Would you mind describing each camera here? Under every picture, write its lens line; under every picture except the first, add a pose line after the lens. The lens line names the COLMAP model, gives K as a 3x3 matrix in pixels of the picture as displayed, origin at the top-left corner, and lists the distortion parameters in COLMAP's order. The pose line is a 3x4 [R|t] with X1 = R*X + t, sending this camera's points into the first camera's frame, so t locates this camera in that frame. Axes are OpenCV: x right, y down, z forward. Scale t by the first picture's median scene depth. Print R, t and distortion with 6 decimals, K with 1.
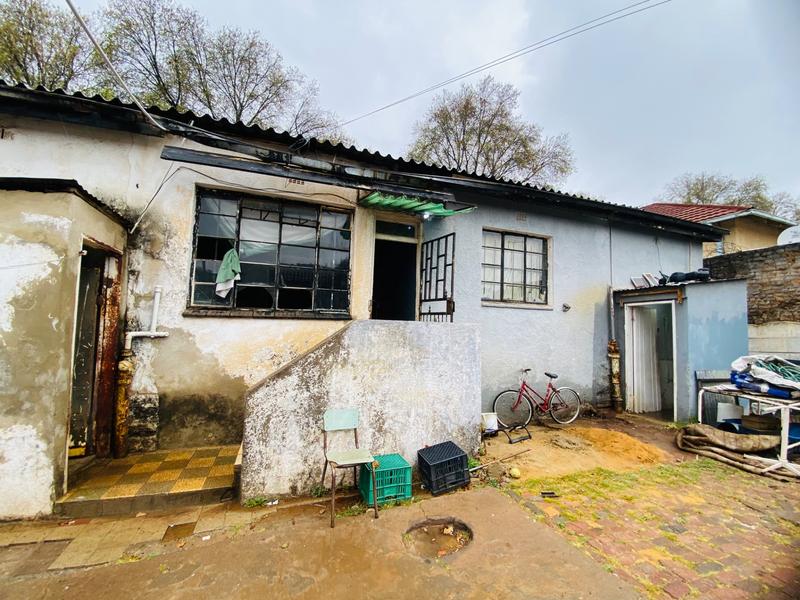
lens RADIAL K [[322.3, 0, 397.9], [0, 322.3, 302.5], [0, 0, 1]] dist [0.000437, -0.012963]
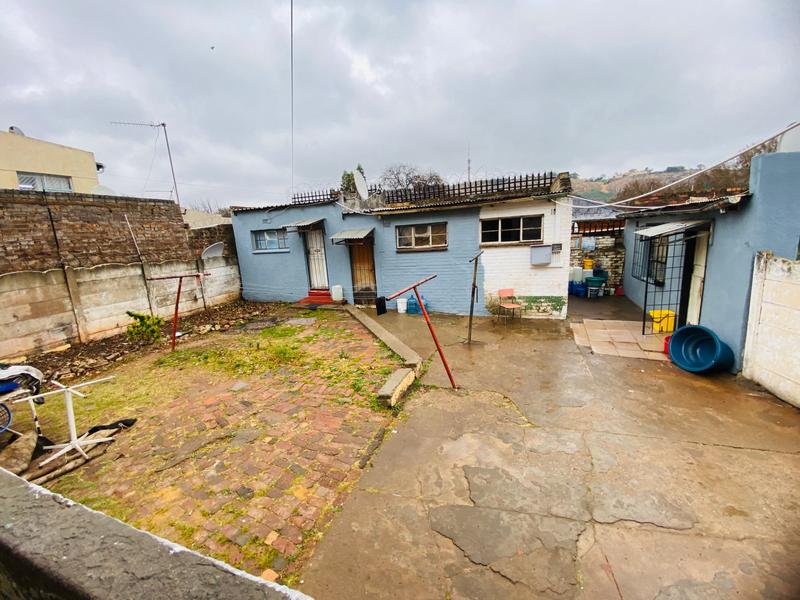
lens RADIAL K [[321.4, 0, 397.6], [0, 321.4, 301.6], [0, 0, 1]] dist [0.020041, -0.023885]
pose [[-0.772680, -0.105968, 0.625888, -0.092958], [-0.017023, 0.989073, 0.146442, -0.065453], [-0.634567, 0.102498, -0.766041, 0.724352]]
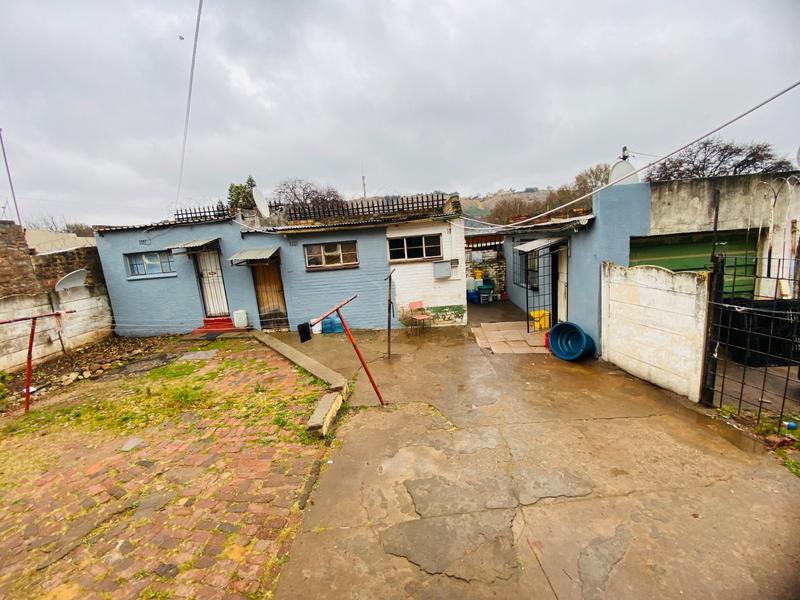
lens RADIAL K [[320.5, 0, 397.2], [0, 320.5, 302.1], [0, 0, 1]] dist [0.019488, -0.022464]
pose [[-0.925312, -0.018741, 0.378743, -0.059894], [0.024584, 0.993712, 0.109230, -0.090043], [-0.378409, 0.110383, -0.919033, 0.757228]]
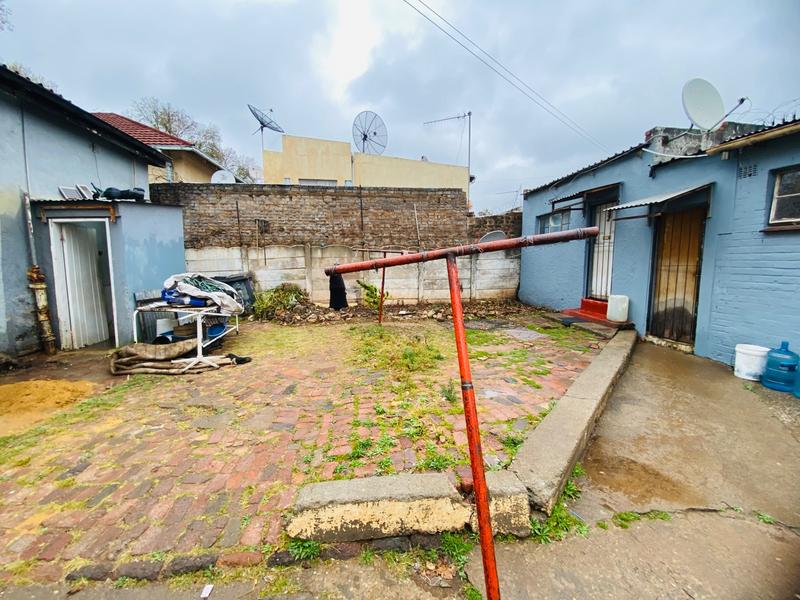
lens RADIAL K [[320.5, 0, 397.2], [0, 320.5, 302.1], [0, 0, 1]] dist [0.019488, -0.022464]
pose [[0.217662, -0.144755, 0.965230, 0.140127], [-0.070989, 0.983974, 0.163574, 0.020902], [-0.973439, -0.104125, 0.203897, -0.005440]]
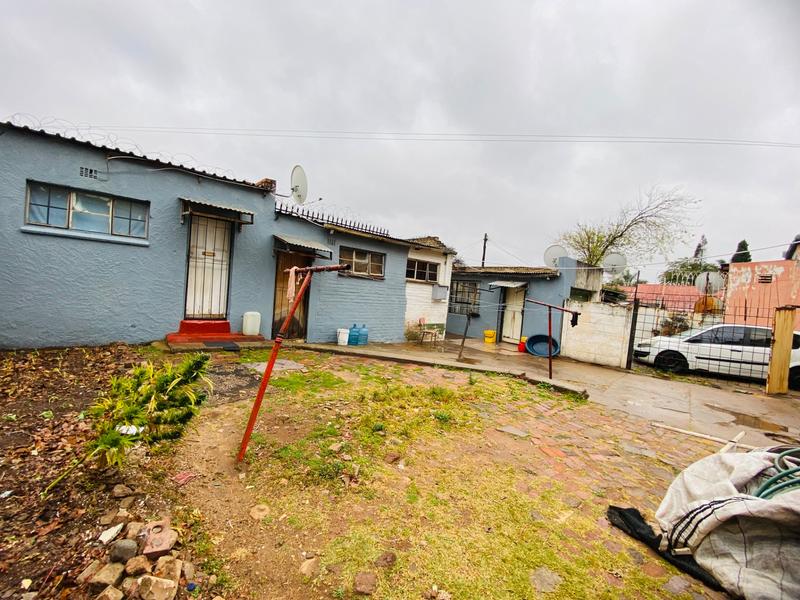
lens RADIAL K [[320.5, 0, 397.2], [0, 320.5, 302.1], [0, 0, 1]] dist [0.019488, -0.022464]
pose [[-0.920546, -0.091233, -0.379831, 1.367879], [-0.080295, 0.995774, -0.044580, 0.099604], [0.382292, -0.010539, -0.923981, 0.873613]]
